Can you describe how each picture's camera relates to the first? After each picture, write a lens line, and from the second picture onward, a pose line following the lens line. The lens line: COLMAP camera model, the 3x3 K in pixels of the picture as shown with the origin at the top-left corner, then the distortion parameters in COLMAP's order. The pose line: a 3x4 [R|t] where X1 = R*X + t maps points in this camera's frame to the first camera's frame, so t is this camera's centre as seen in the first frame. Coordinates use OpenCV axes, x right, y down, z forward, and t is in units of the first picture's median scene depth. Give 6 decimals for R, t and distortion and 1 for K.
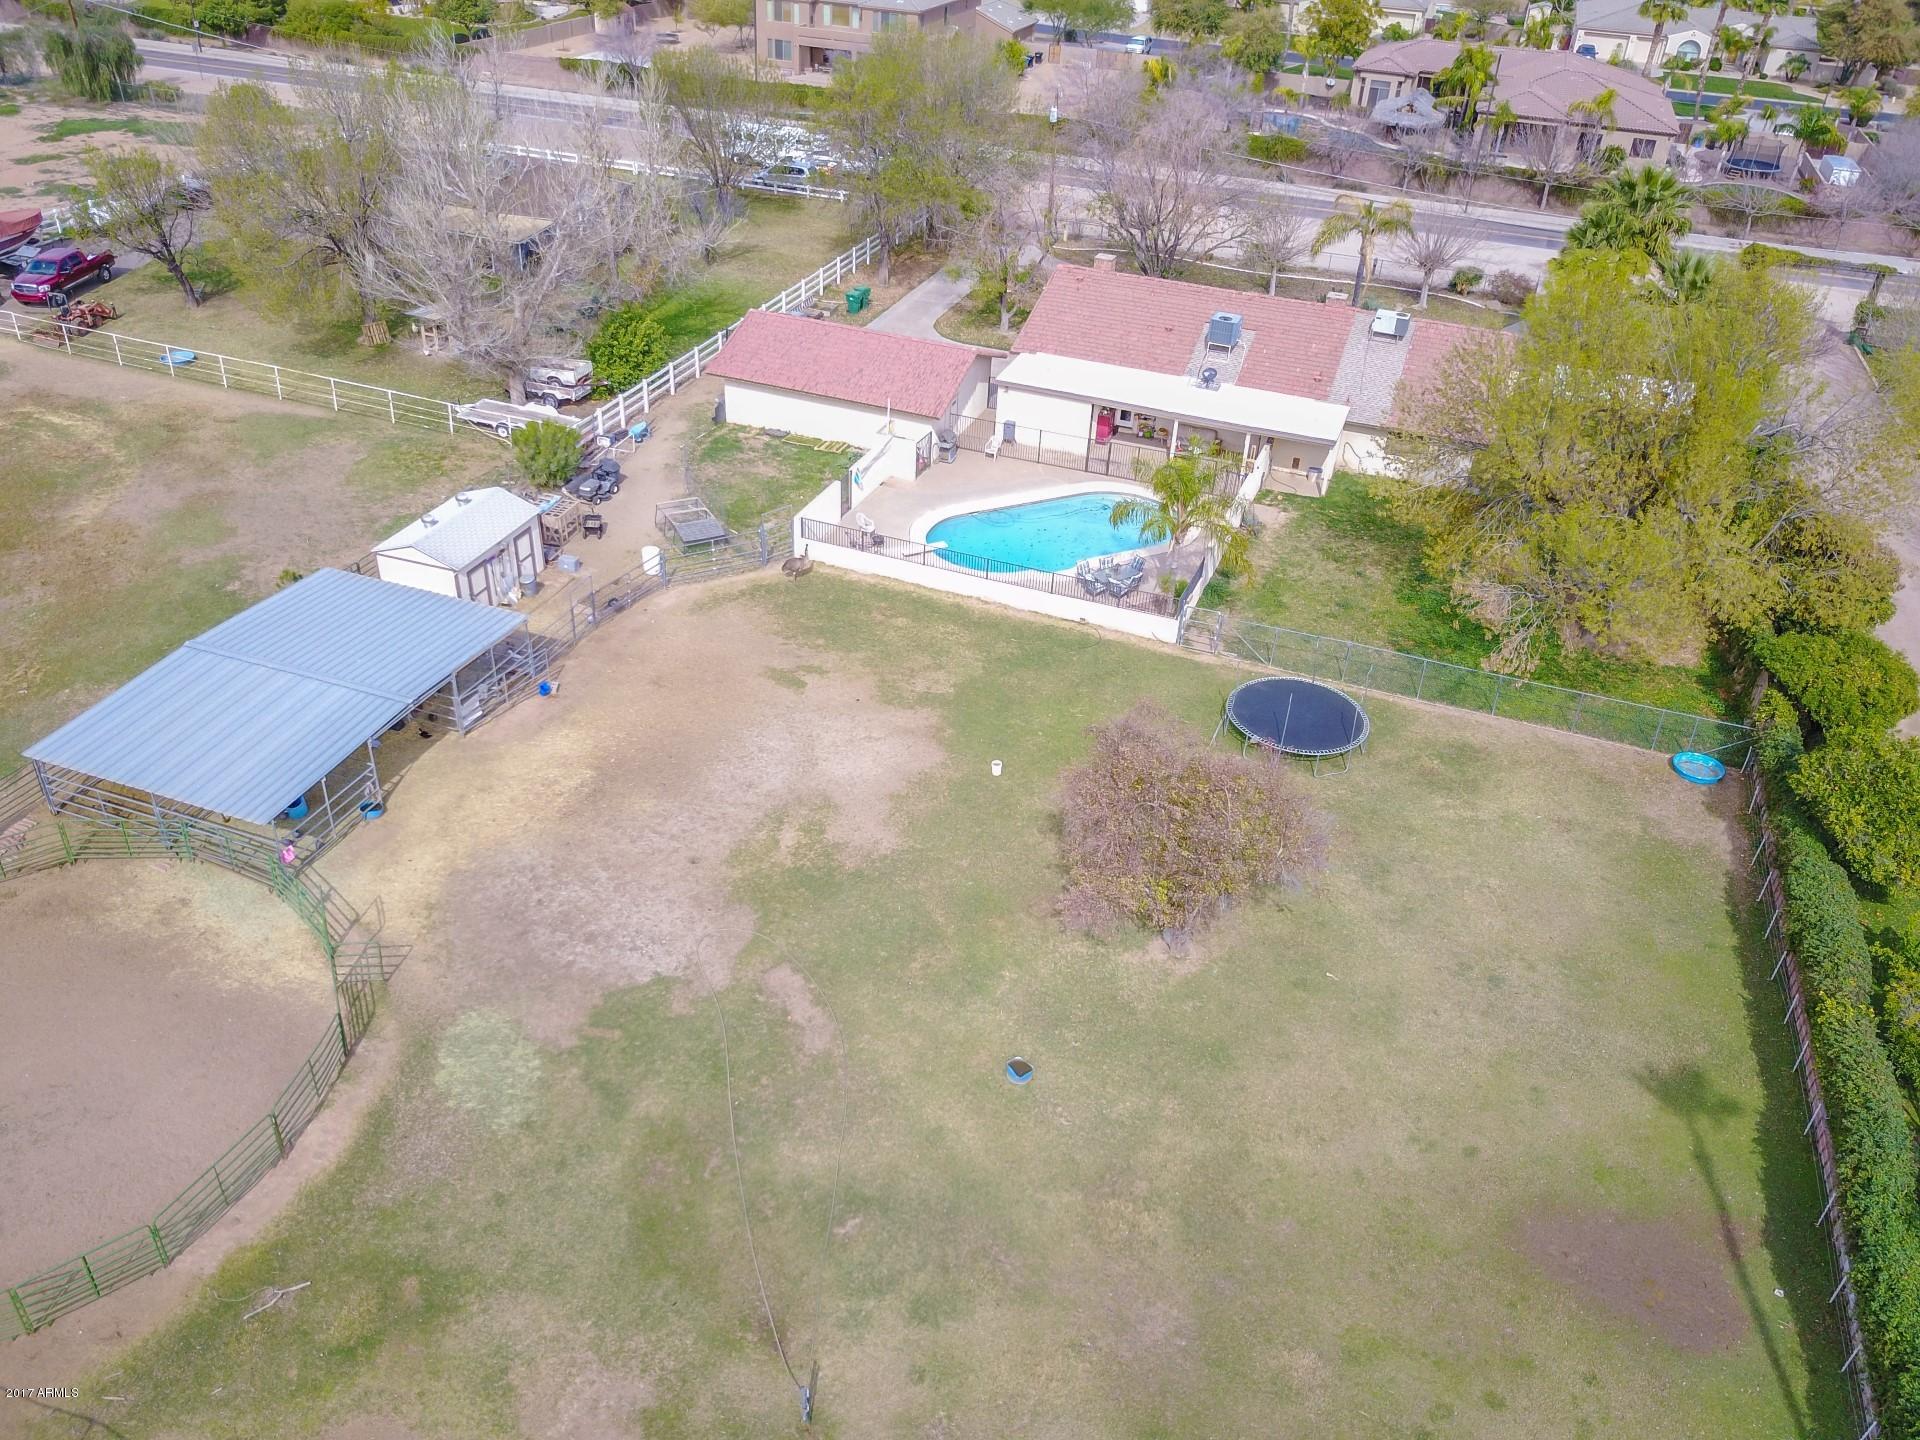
lens RADIAL K [[1473.0, 0, 961.7], [0, 1473.0, 713.4], [0, 0, 1]] dist [0.003659, -0.001802]
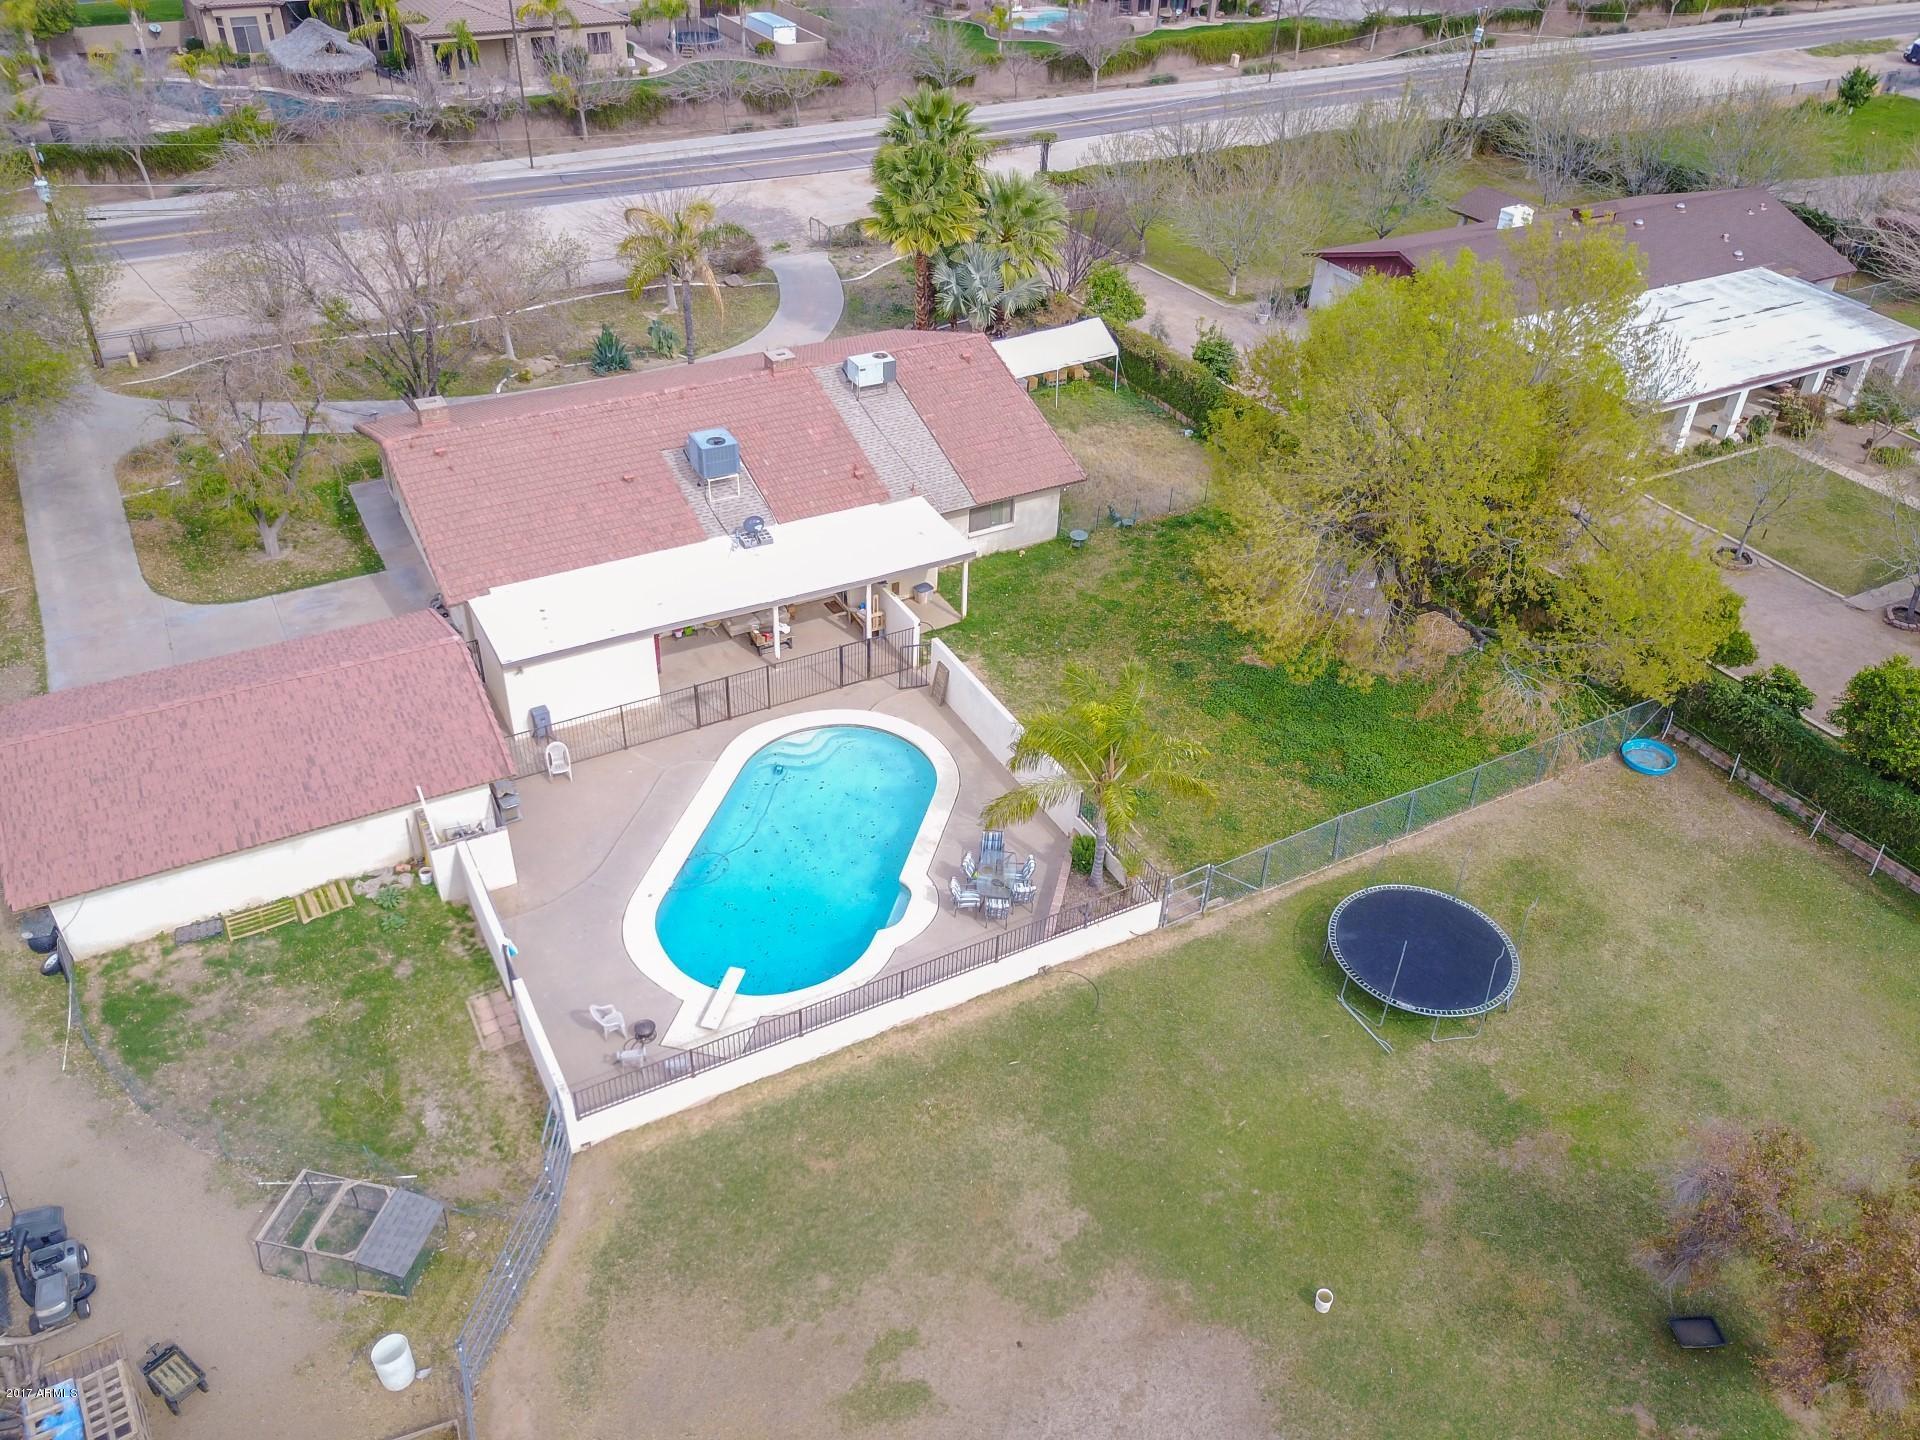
lens RADIAL K [[1473.0, 0, 961.7], [0, 1473.0, 713.4], [0, 0, 1]] dist [0.003659, -0.001802]
pose [[0.647692, -0.466572, 0.602333, -0.291713], [0.412423, 0.879427, 0.237730, -0.342693], [-0.640626, 0.094440, 0.762023, 0.499973]]
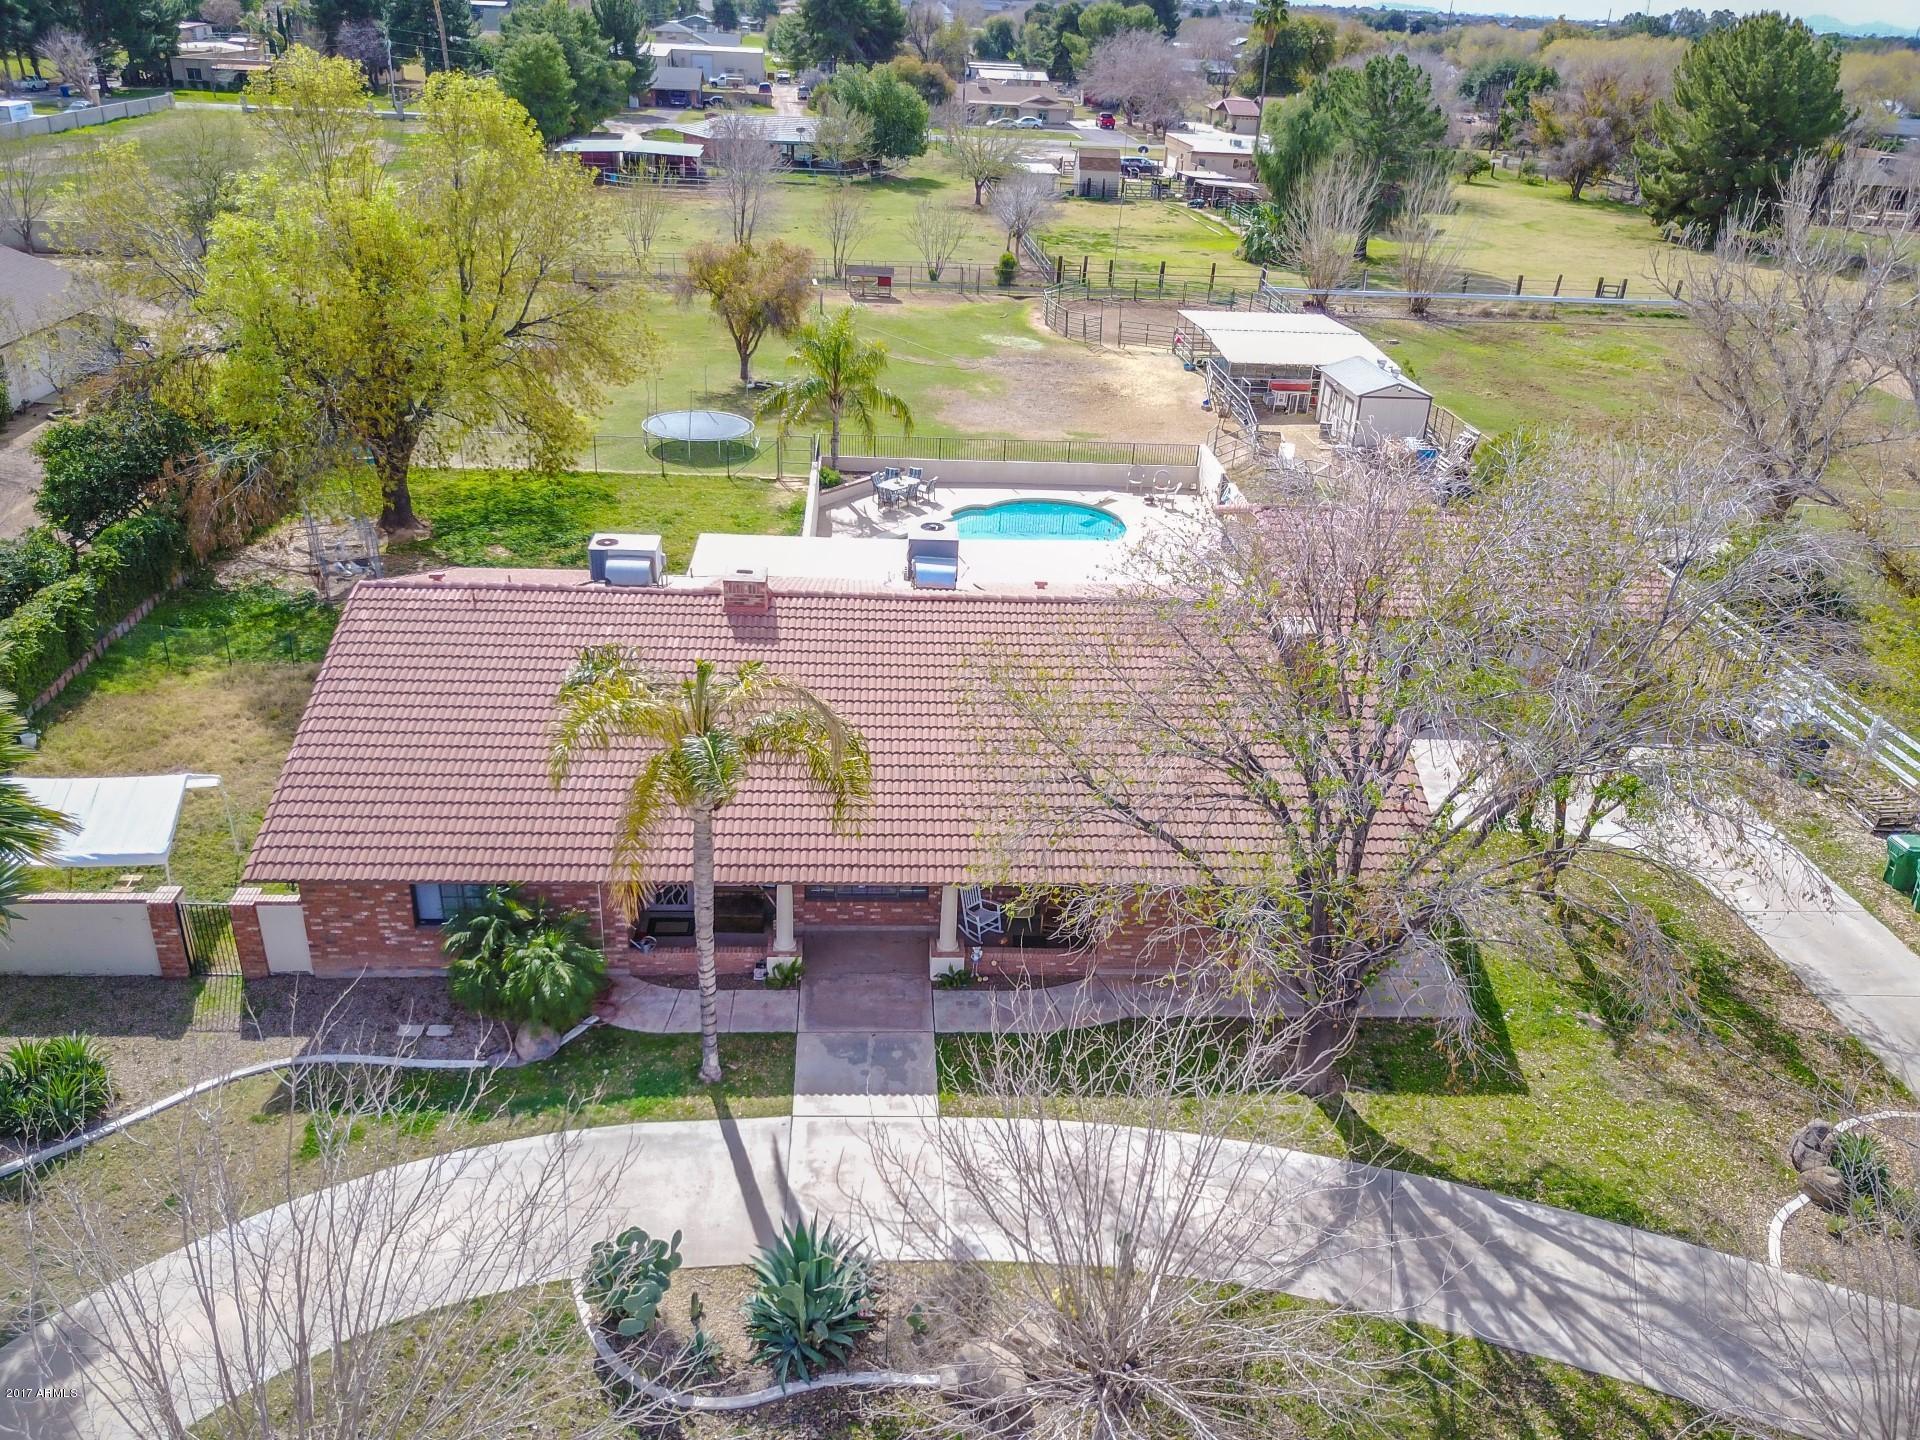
lens RADIAL K [[1473.0, 0, 961.7], [0, 1473.0, 713.4], [0, 0, 1]] dist [0.003659, -0.001802]
pose [[-0.906729, 0.101587, -0.409294, 0.513740], [-0.299074, 0.529354, 0.793939, -0.846039], [0.297315, 0.842297, -0.449599, 1.648745]]
